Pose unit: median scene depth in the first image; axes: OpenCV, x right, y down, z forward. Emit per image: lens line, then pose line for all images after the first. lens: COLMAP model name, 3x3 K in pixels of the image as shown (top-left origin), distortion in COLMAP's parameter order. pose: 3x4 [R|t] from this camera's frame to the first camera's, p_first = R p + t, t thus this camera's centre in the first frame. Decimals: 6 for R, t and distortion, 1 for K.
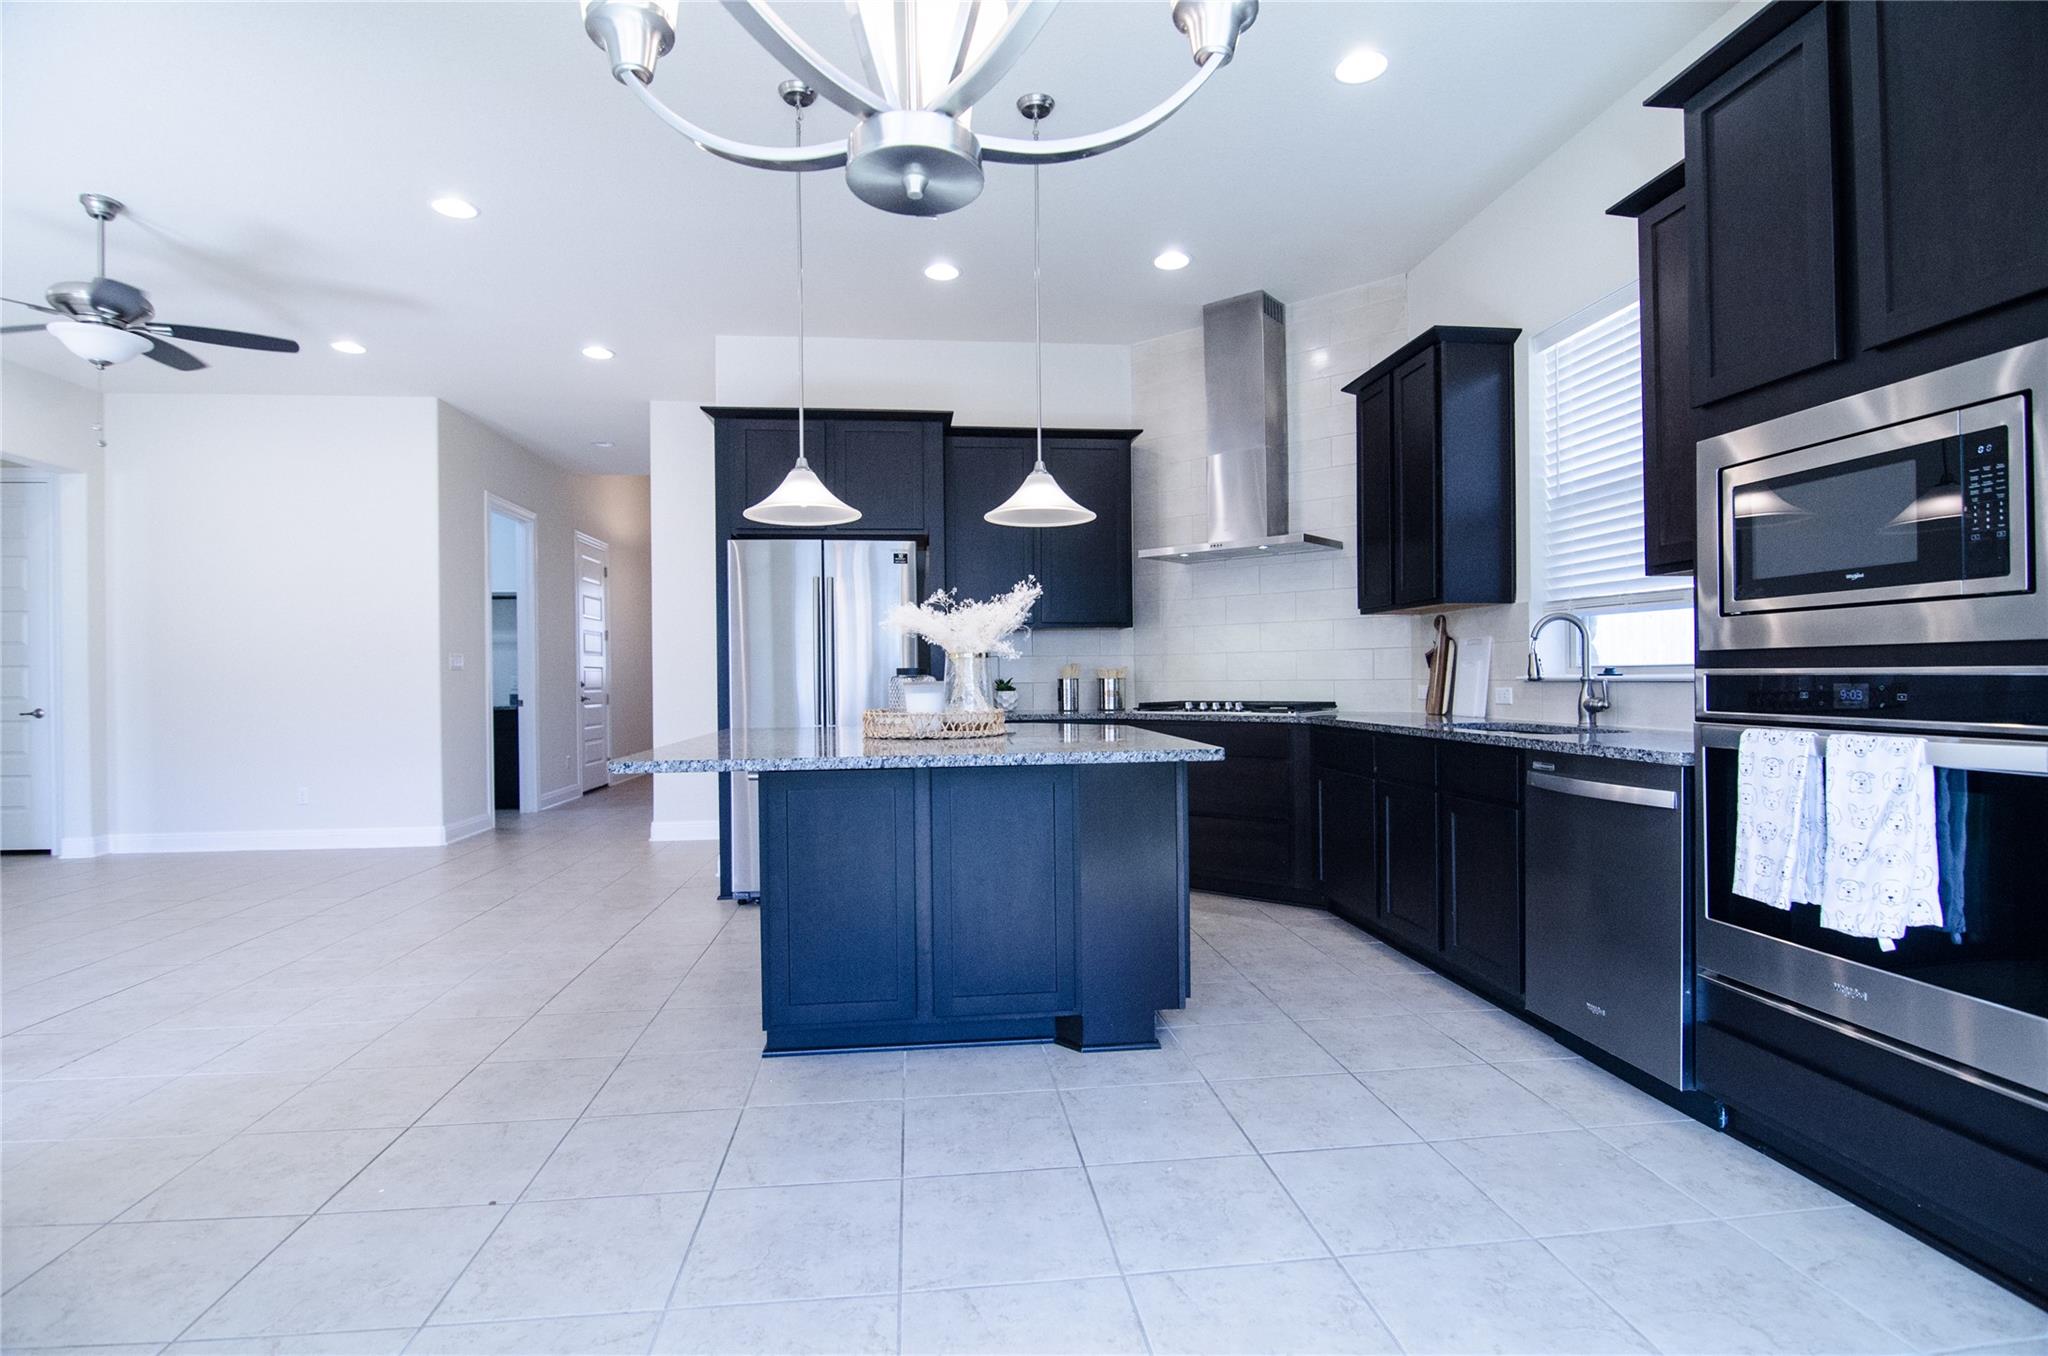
lens RADIAL K [[979.6, 0, 1024.0], [0, 979.6, 678.0], [0, 0, 1]] dist [-0.002303, -0.012832]
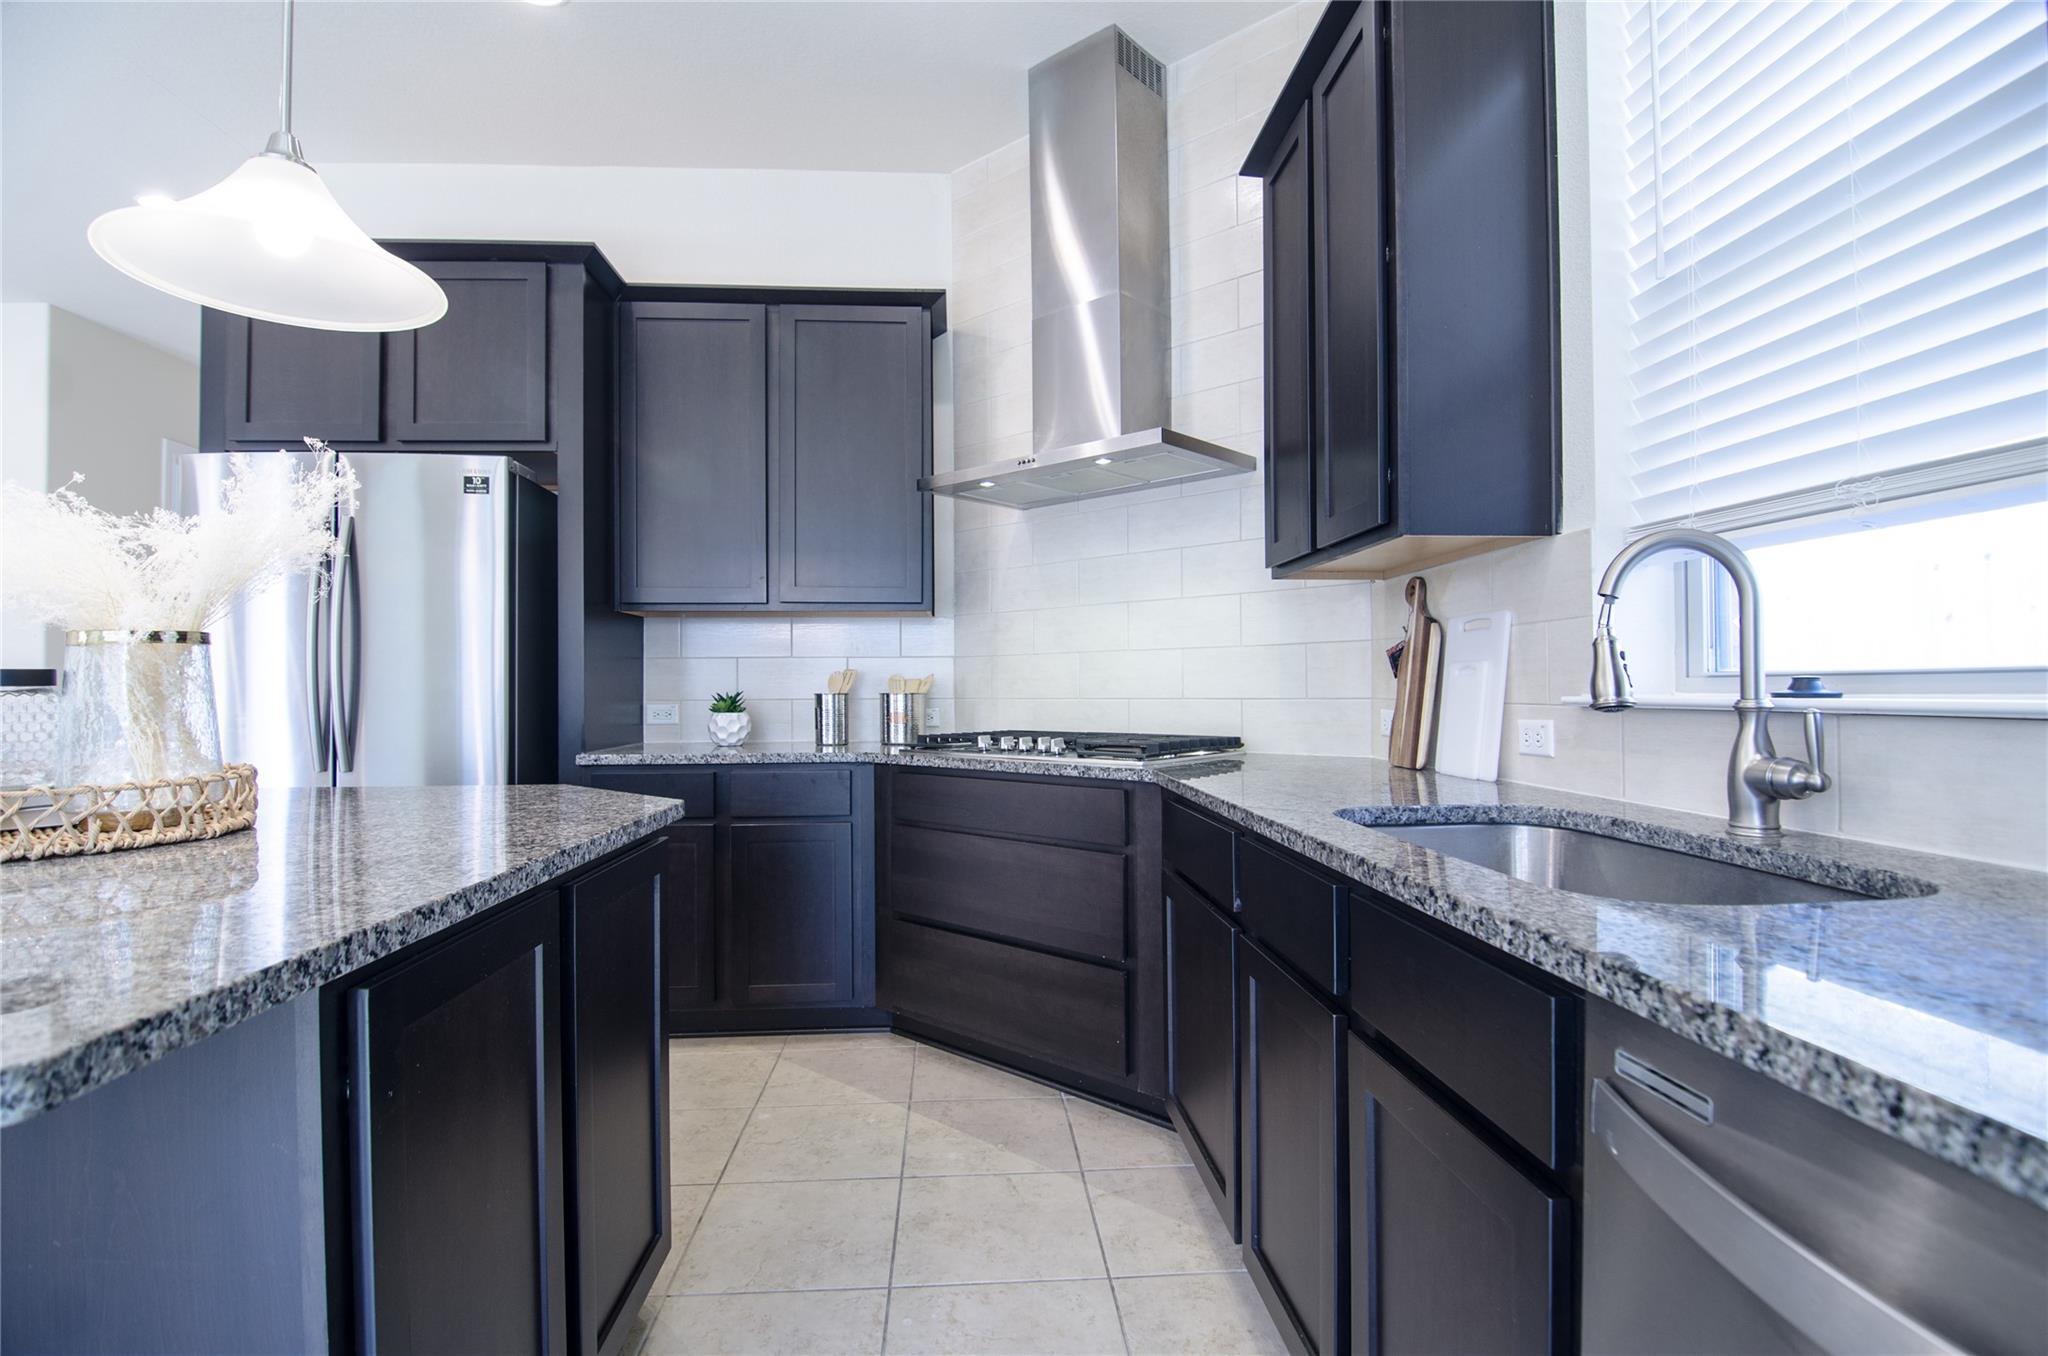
lens RADIAL K [[979.6, 0, 1024.0], [0, 979.6, 678.0], [0, 0, 1]] dist [-0.002303, -0.012832]
pose [[0.998936, 0.004179, -0.045933, 0.279188], [-0.004673, 0.999932, -0.010646, -0.004121], [0.045886, 0.010849, 0.998888, 0.545278]]
